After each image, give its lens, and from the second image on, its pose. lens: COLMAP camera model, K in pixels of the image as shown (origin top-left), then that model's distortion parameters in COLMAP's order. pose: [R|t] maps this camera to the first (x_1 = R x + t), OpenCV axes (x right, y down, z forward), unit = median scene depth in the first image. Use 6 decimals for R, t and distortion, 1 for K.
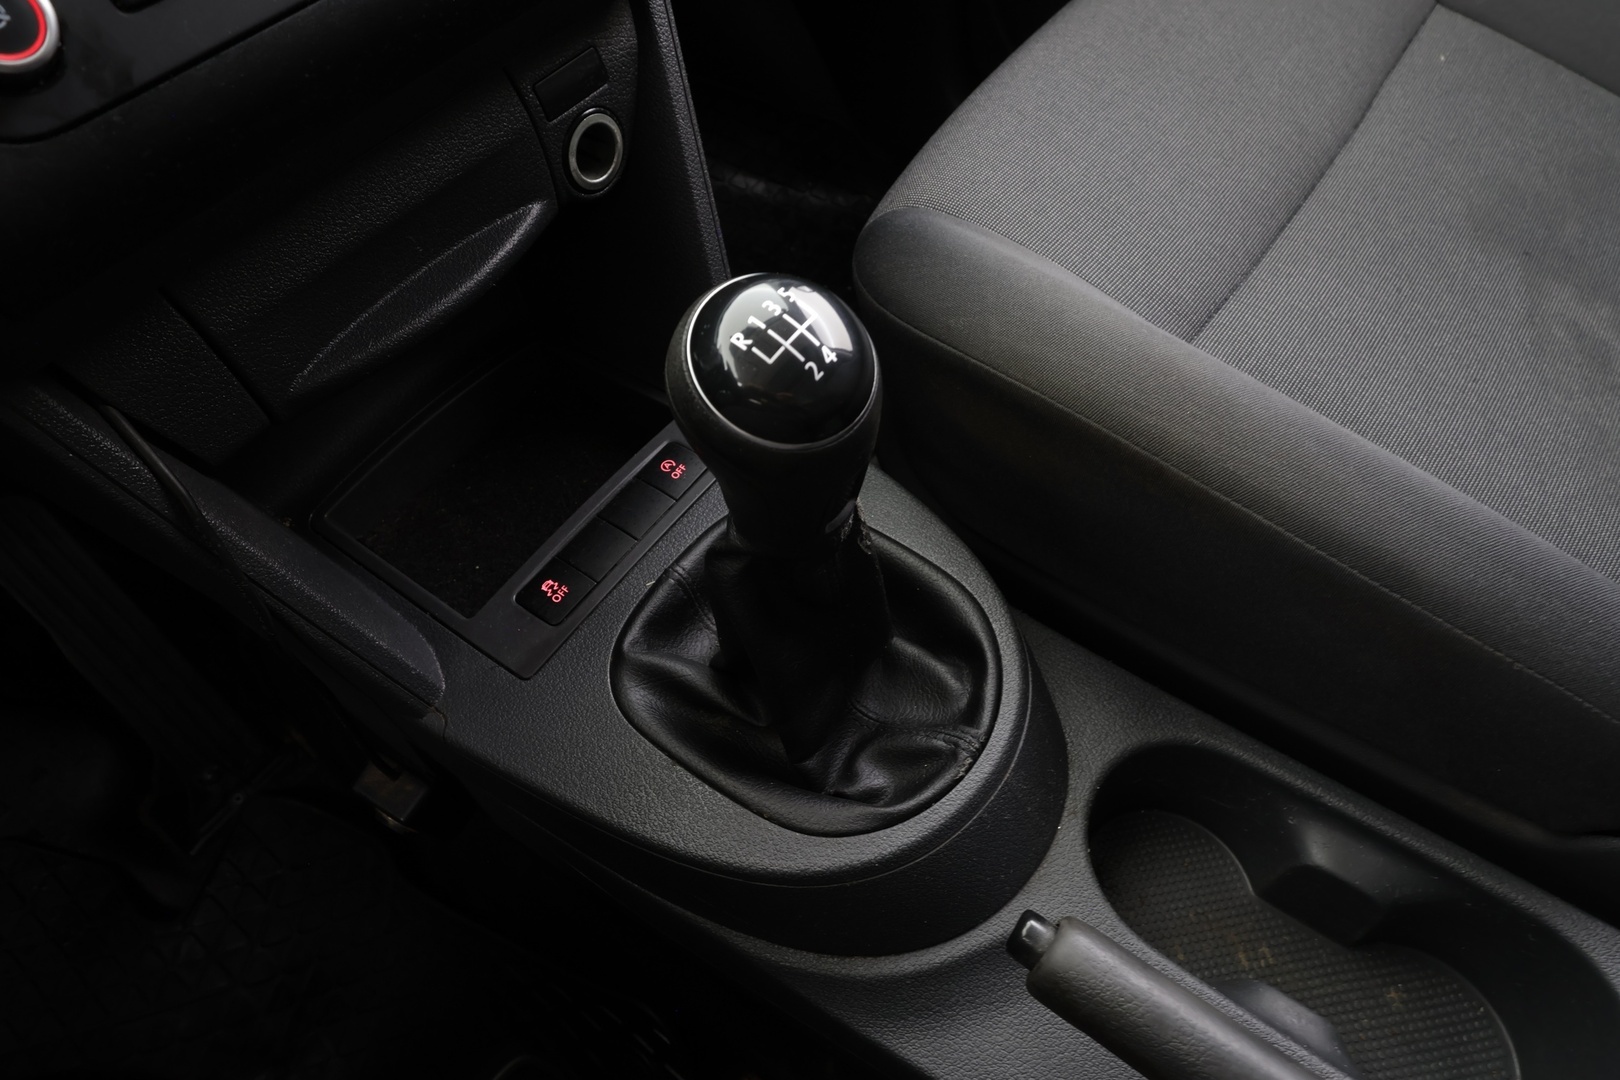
lens RADIAL K [[914.1, 0, 801.2], [0, 914.1, 544.6], [0, 0, 1]] dist [0.005970, 0.002015]
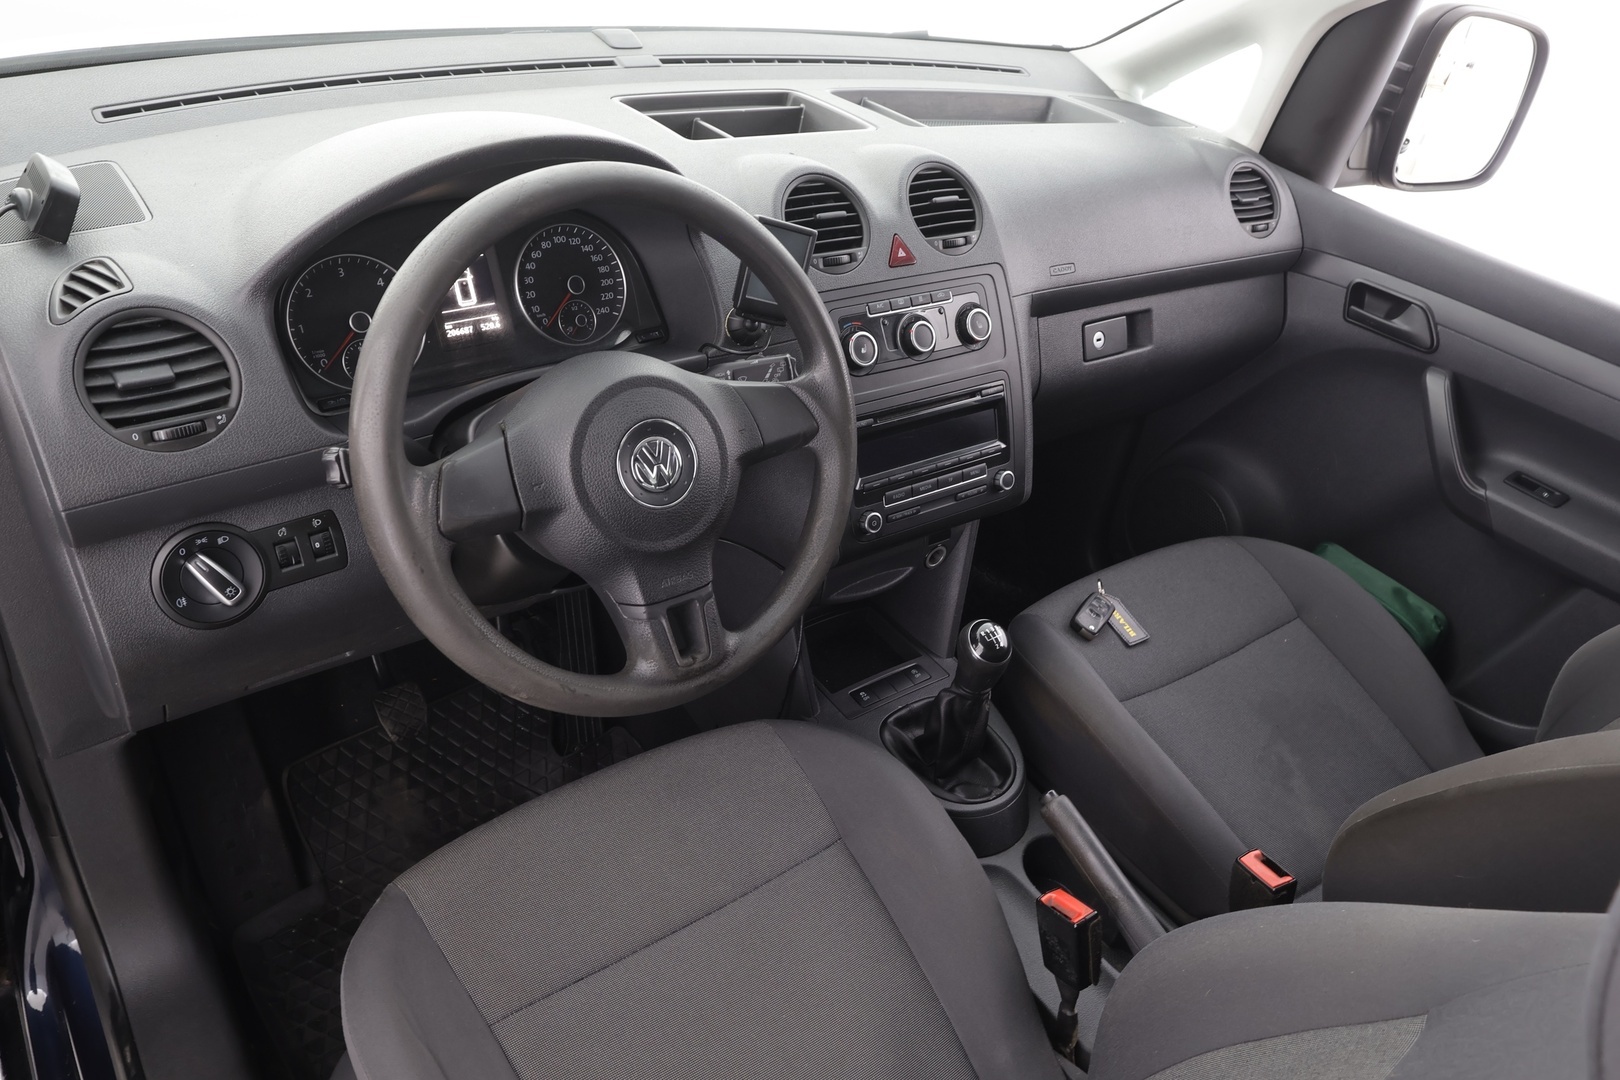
lens RADIAL K [[1197.1, 0, 811.1], [0, 1197.1, 545.4], [0, 0, 1]] dist [0.035007, 0.012136]
pose [[0.929088, 0.356388, -0.098905, -0.233414], [-0.369163, 0.877187, -0.307020, 0.817950], [-0.022660, 0.321760, 0.946550, -2.516023]]
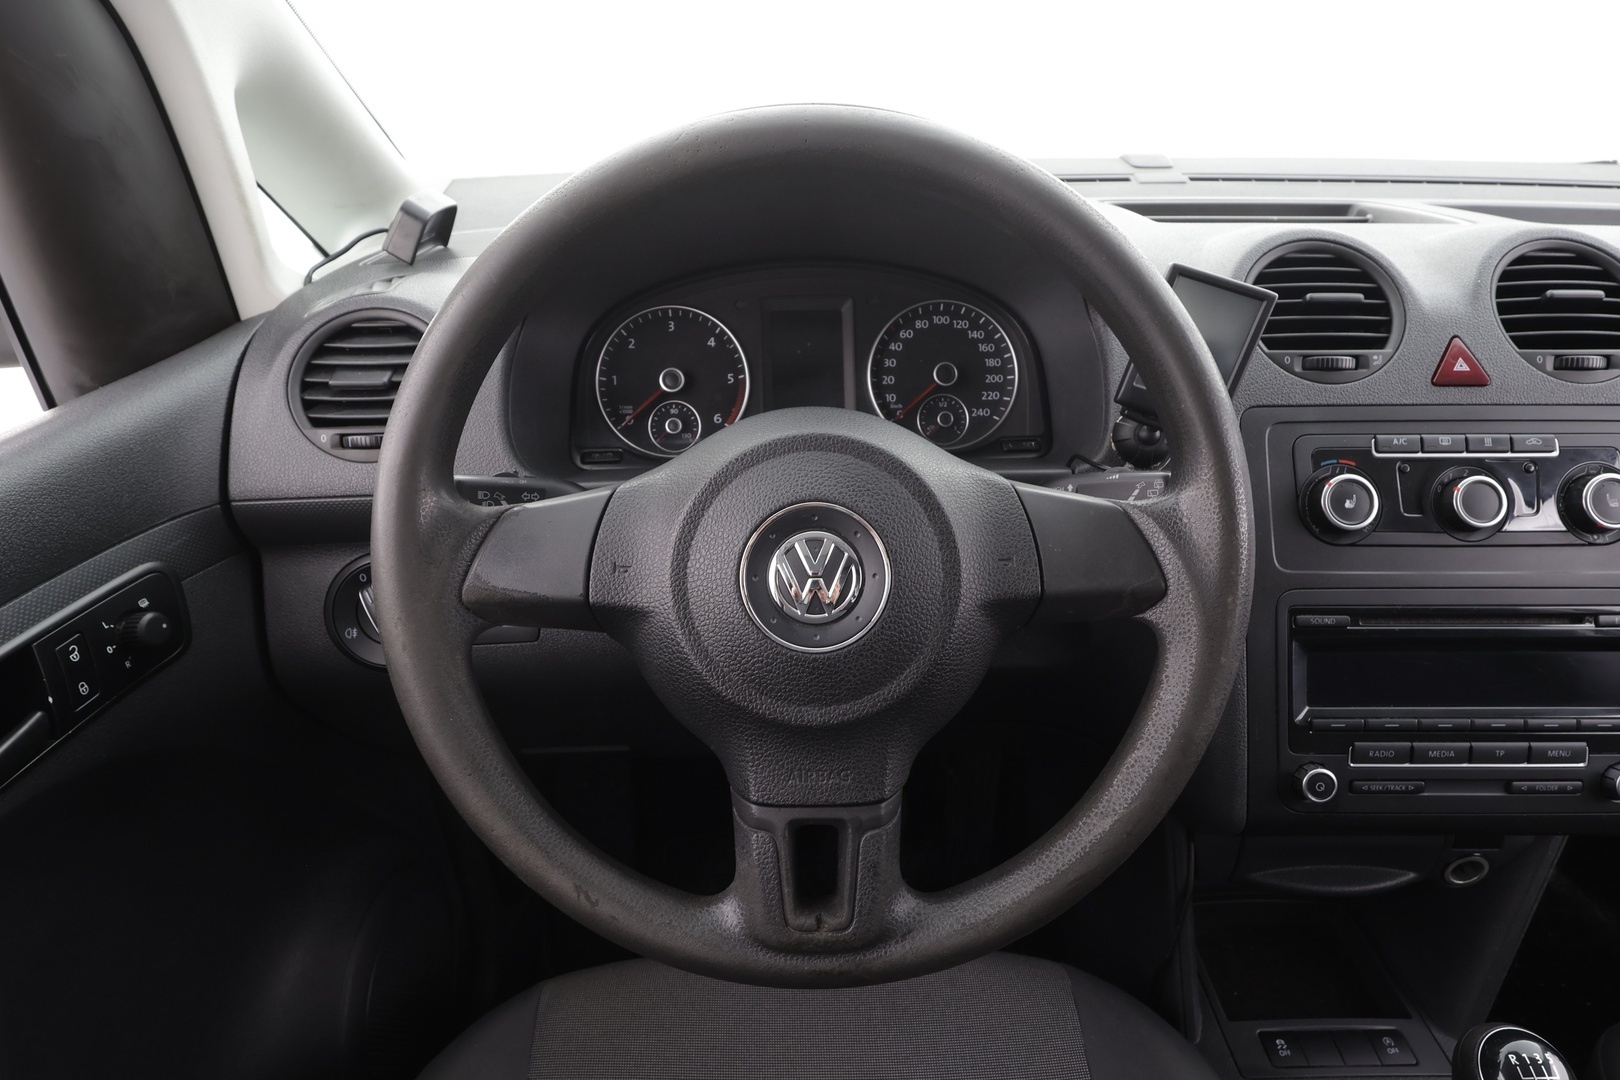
lens RADIAL K [[905.9, 0, 813.0], [0, 905.9, 545.3], [0, 0, 1]] dist [0.002330, 0.000466]
pose [[0.595688, 0.467875, -0.652877, -0.129411], [-0.683051, 0.722744, -0.105275, 0.153519], [0.422608, 0.508659, 0.750112, -1.150759]]
